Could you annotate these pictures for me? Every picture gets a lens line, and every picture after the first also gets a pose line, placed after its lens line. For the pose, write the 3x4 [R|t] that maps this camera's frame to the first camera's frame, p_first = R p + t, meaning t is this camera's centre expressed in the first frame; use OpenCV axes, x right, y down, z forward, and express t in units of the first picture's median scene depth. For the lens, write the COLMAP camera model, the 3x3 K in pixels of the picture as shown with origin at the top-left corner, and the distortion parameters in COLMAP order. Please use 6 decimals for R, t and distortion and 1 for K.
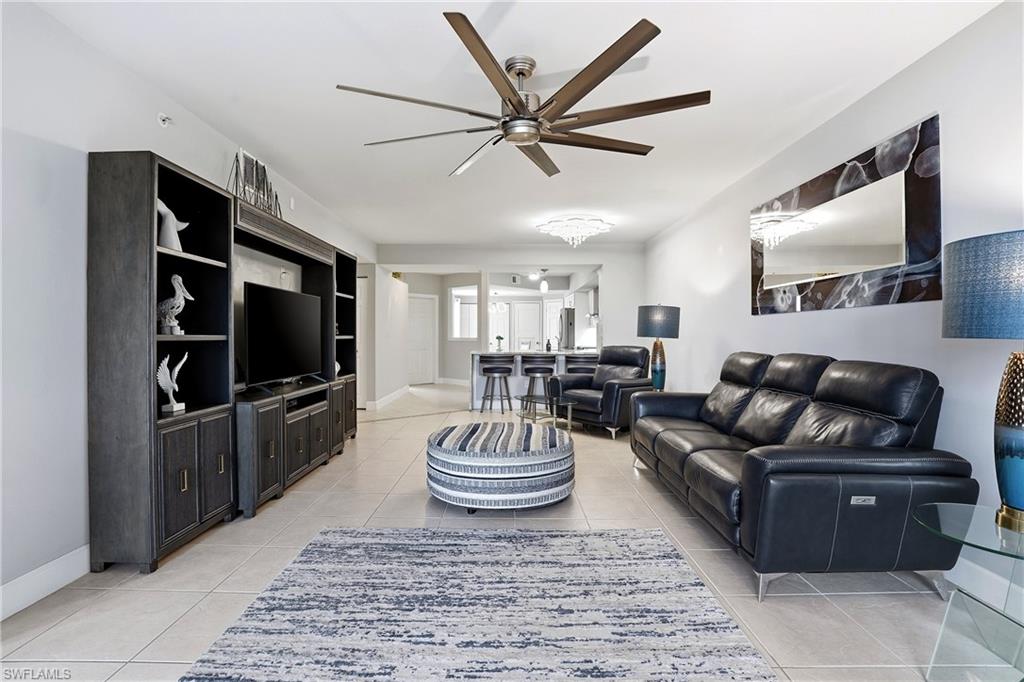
lens RADIAL K [[471.8, 0, 508.0], [0, 471.8, 337.1], [0, 0, 1]] dist [-0.075345, 0.028977]
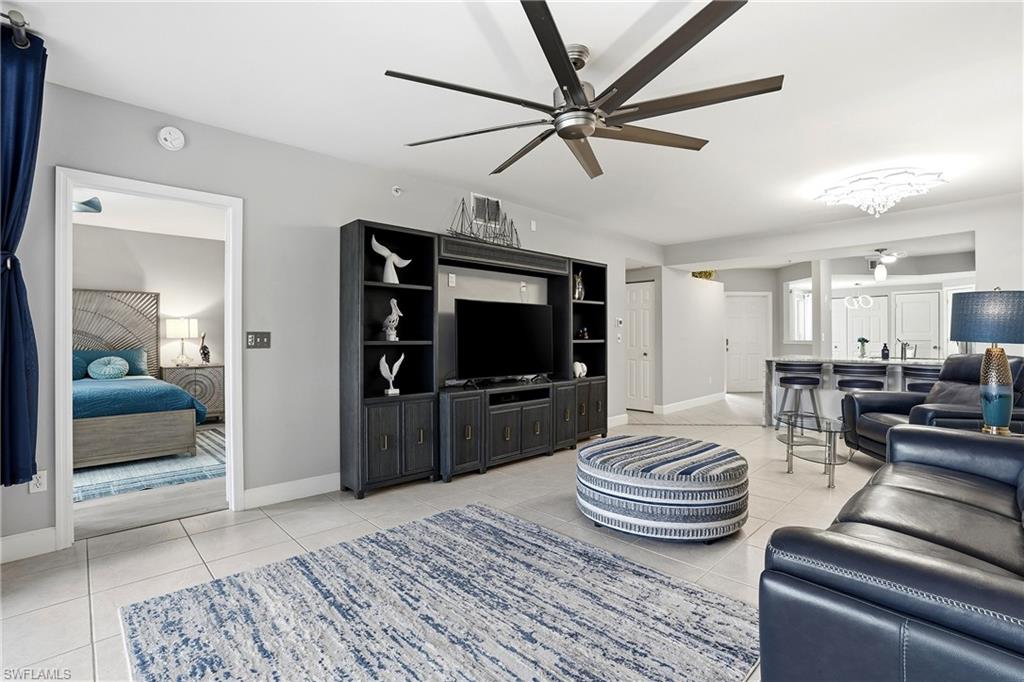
lens RADIAL K [[471.8, 0, 508.0], [0, 471.8, 337.1], [0, 0, 1]] dist [-0.075345, 0.028977]
pose [[0.692424, -0.004960, -0.721474, 0.566157], [0.002239, 0.999986, -0.004726, -0.008224], [0.721488, 0.001657, 0.692425, 0.238007]]
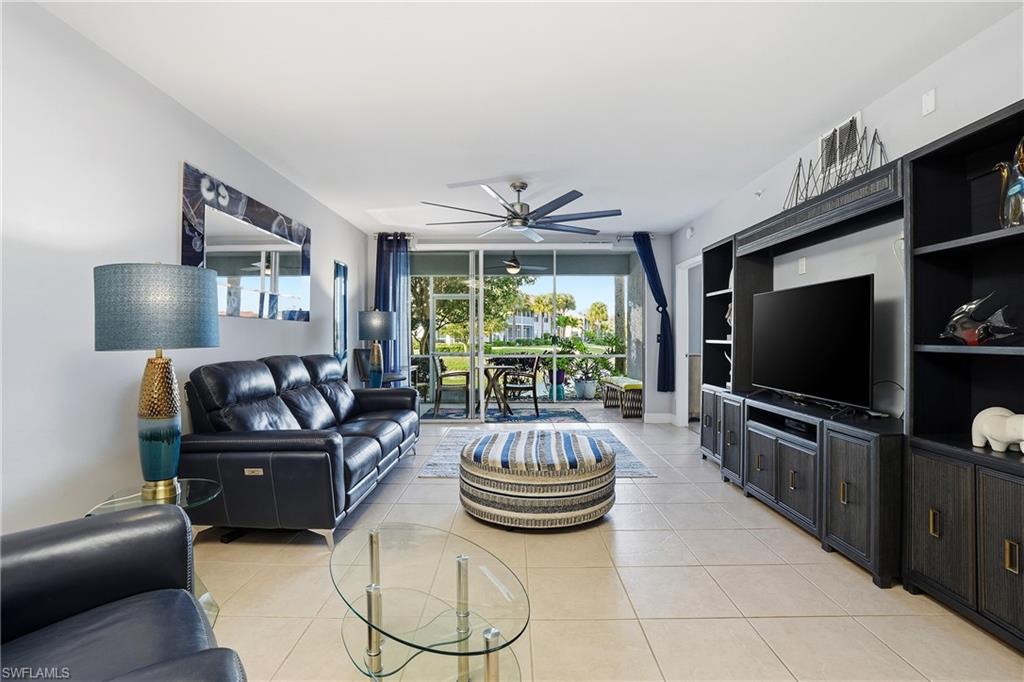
lens RADIAL K [[471.8, 0, 508.0], [0, 471.8, 337.1], [0, 0, 1]] dist [-0.075345, 0.028977]
pose [[-0.999910, -0.000774, 0.013377, 0.039374], [-0.000715, 0.999990, 0.004440, -0.019427], [-0.013380, 0.004430, -0.999901, 2.576619]]
